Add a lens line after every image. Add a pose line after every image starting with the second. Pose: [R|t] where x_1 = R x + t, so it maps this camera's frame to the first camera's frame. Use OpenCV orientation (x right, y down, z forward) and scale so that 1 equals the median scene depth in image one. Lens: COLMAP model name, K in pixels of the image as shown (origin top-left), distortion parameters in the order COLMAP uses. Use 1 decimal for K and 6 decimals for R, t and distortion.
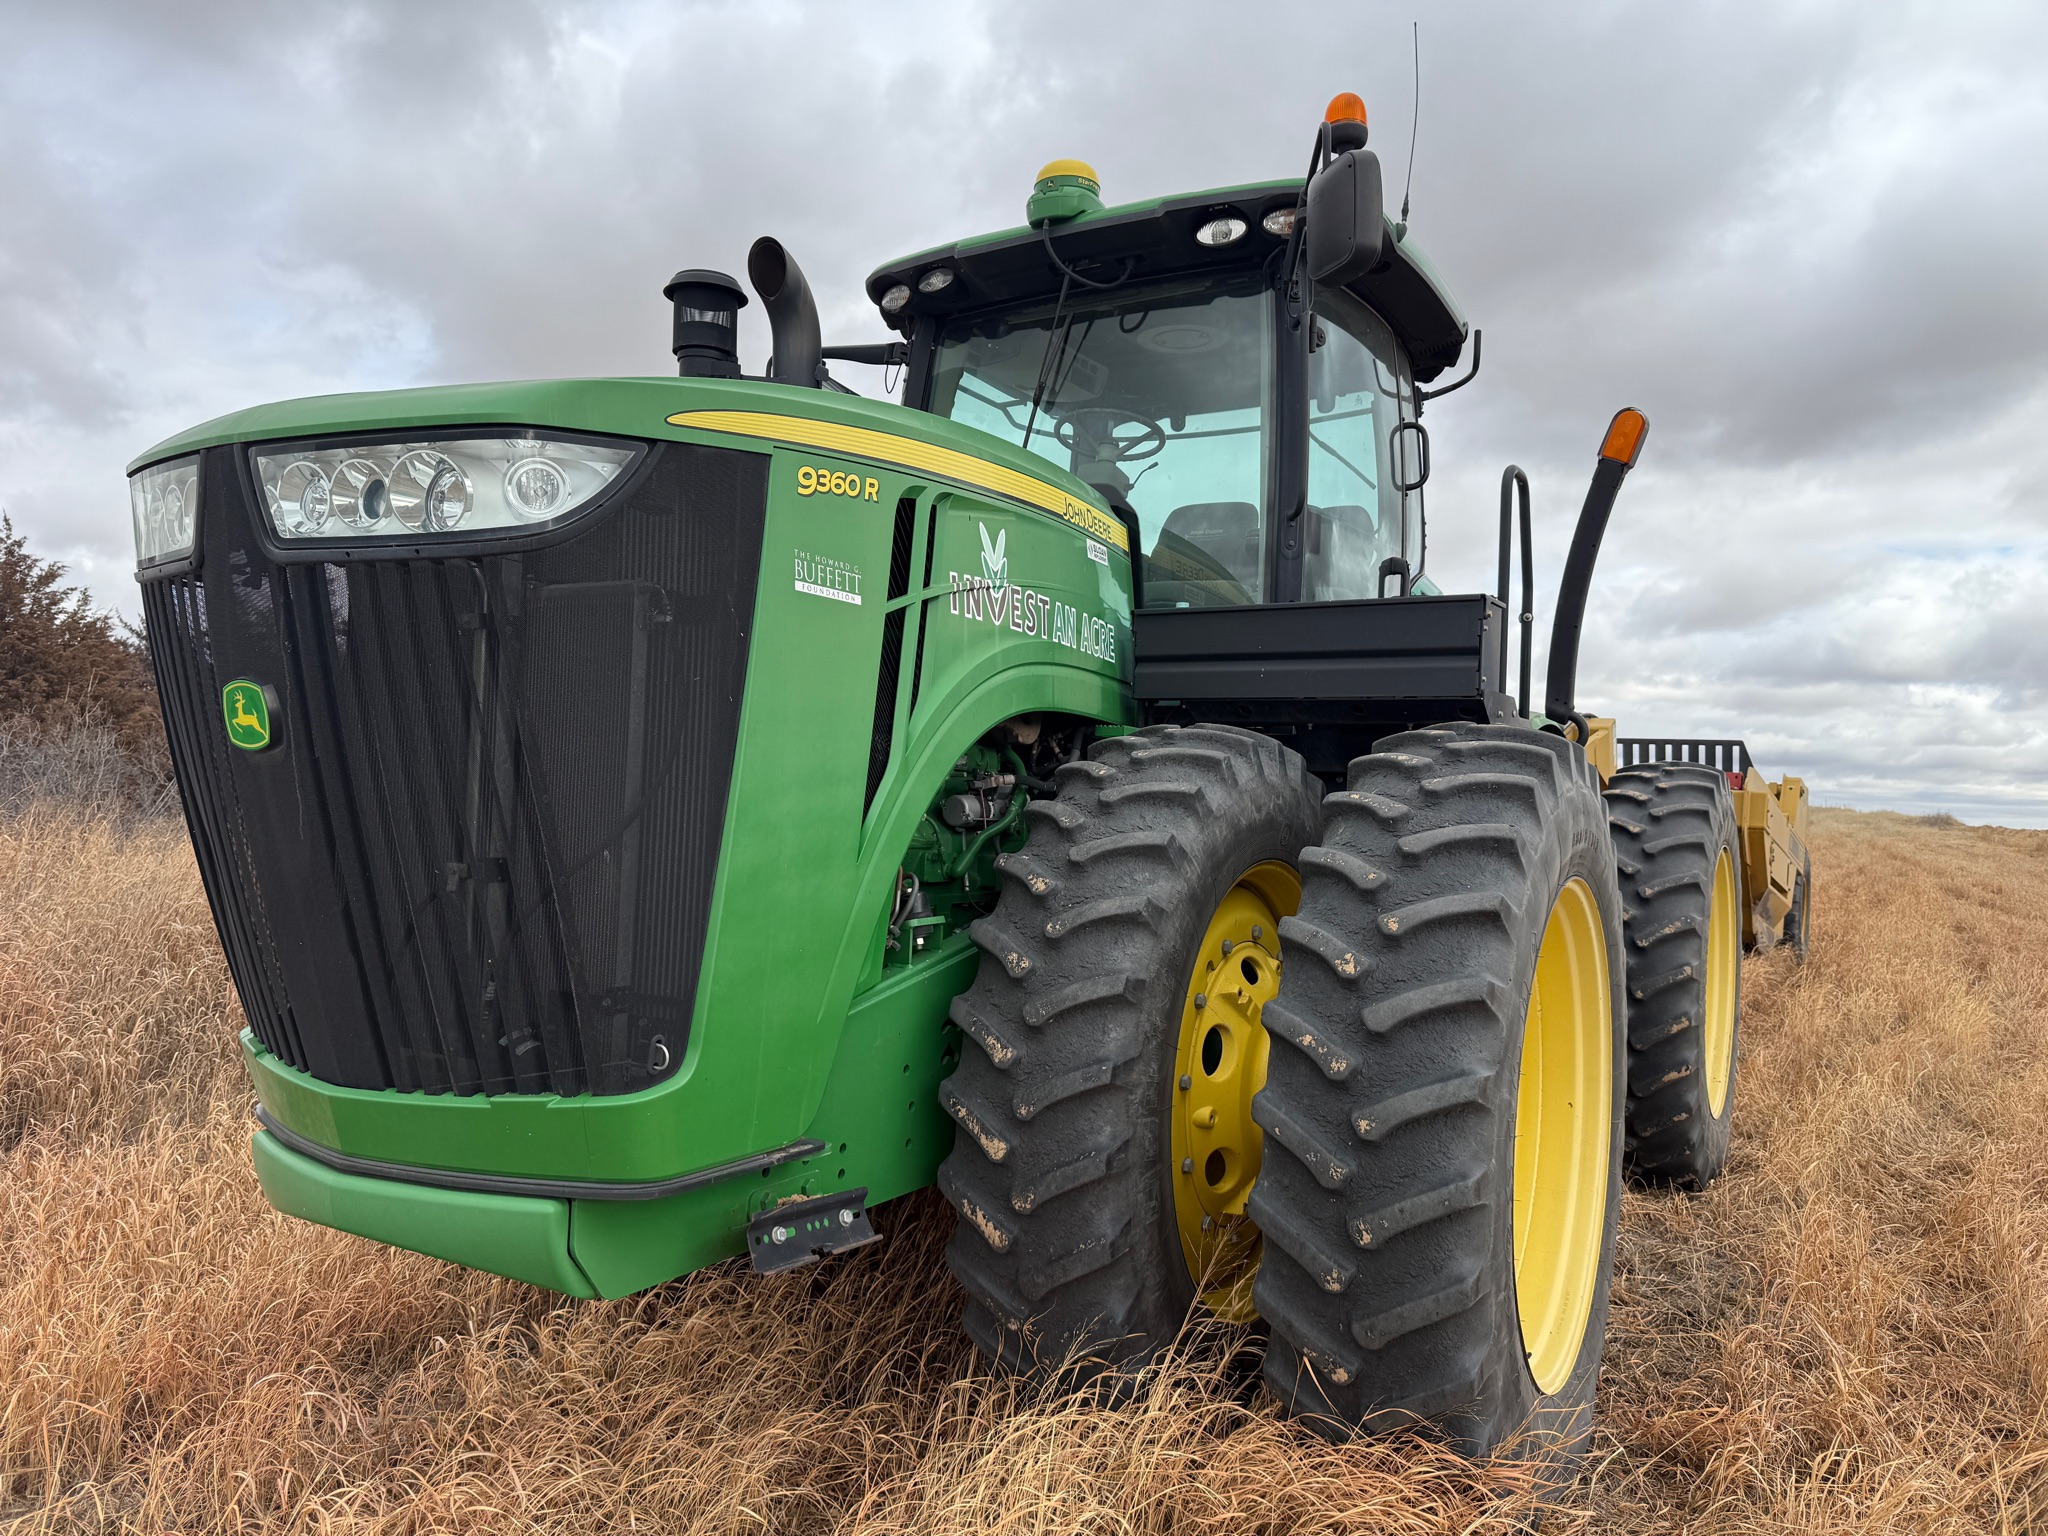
lens RADIAL K [[1447.4, 0, 1020.4], [0, 1447.4, 759.9], [0, 0, 1]] dist [0.031914, -0.061831]
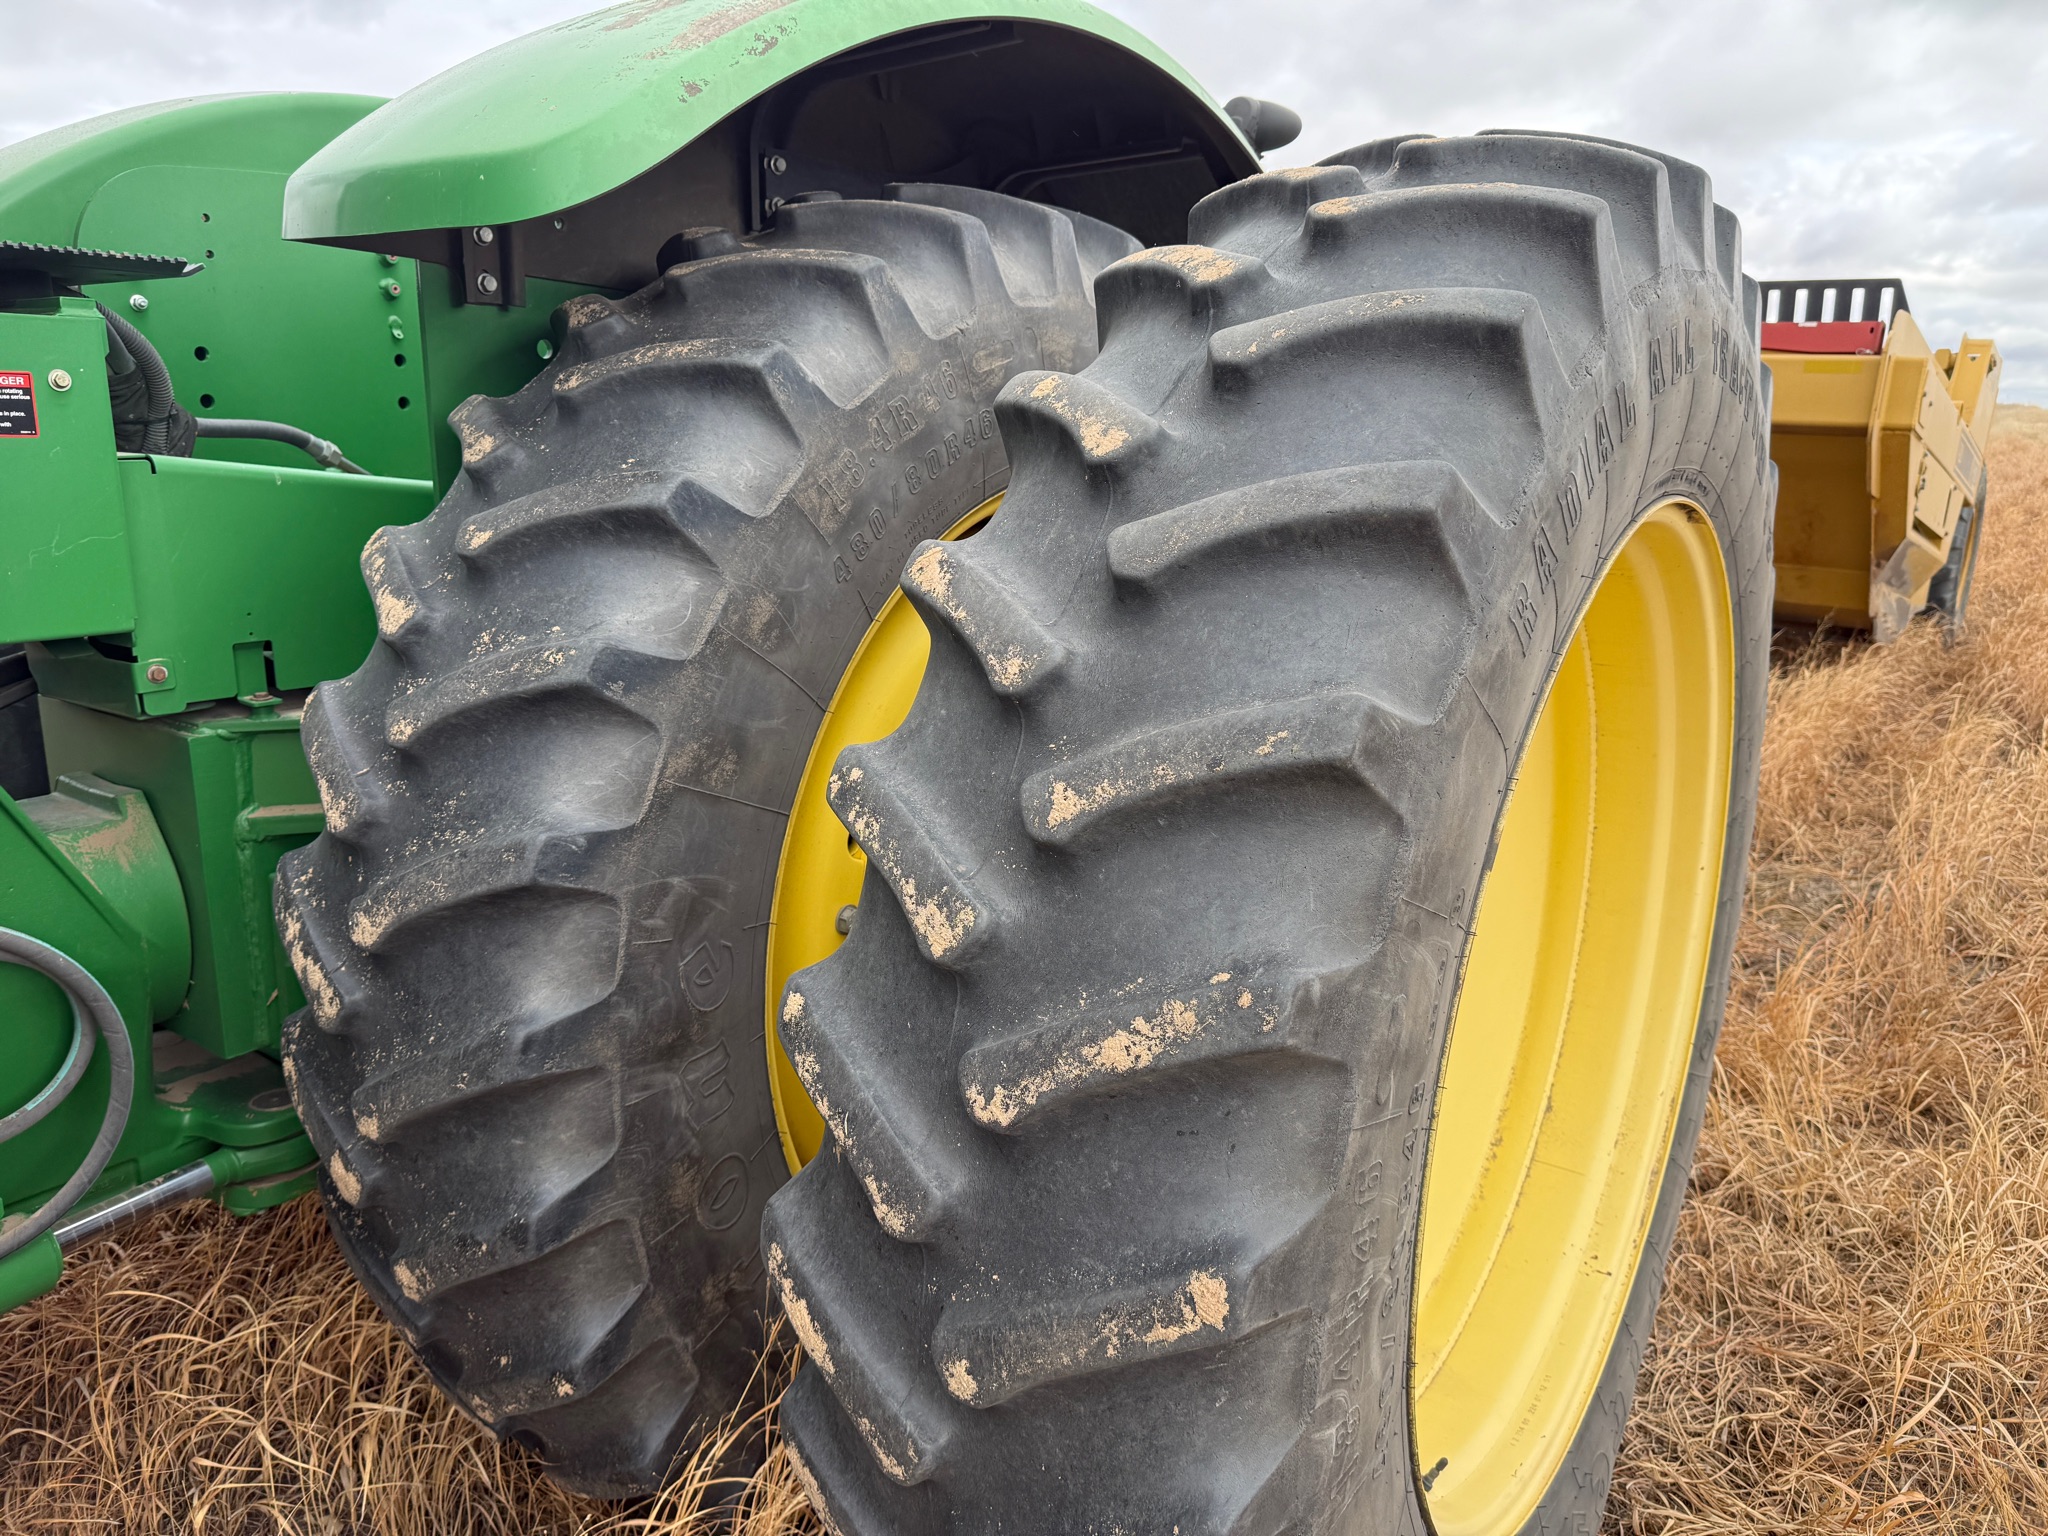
lens RADIAL K [[1447.4, 0, 1020.4], [0, 1447.4, 759.9], [0, 0, 1]] dist [0.031914, -0.061831]
pose [[0.996889, 0.002427, -0.078787, 0.197044], [0.018135, 0.965651, 0.259208, 0.018026], [0.076710, -0.259830, 0.962603, 0.372886]]
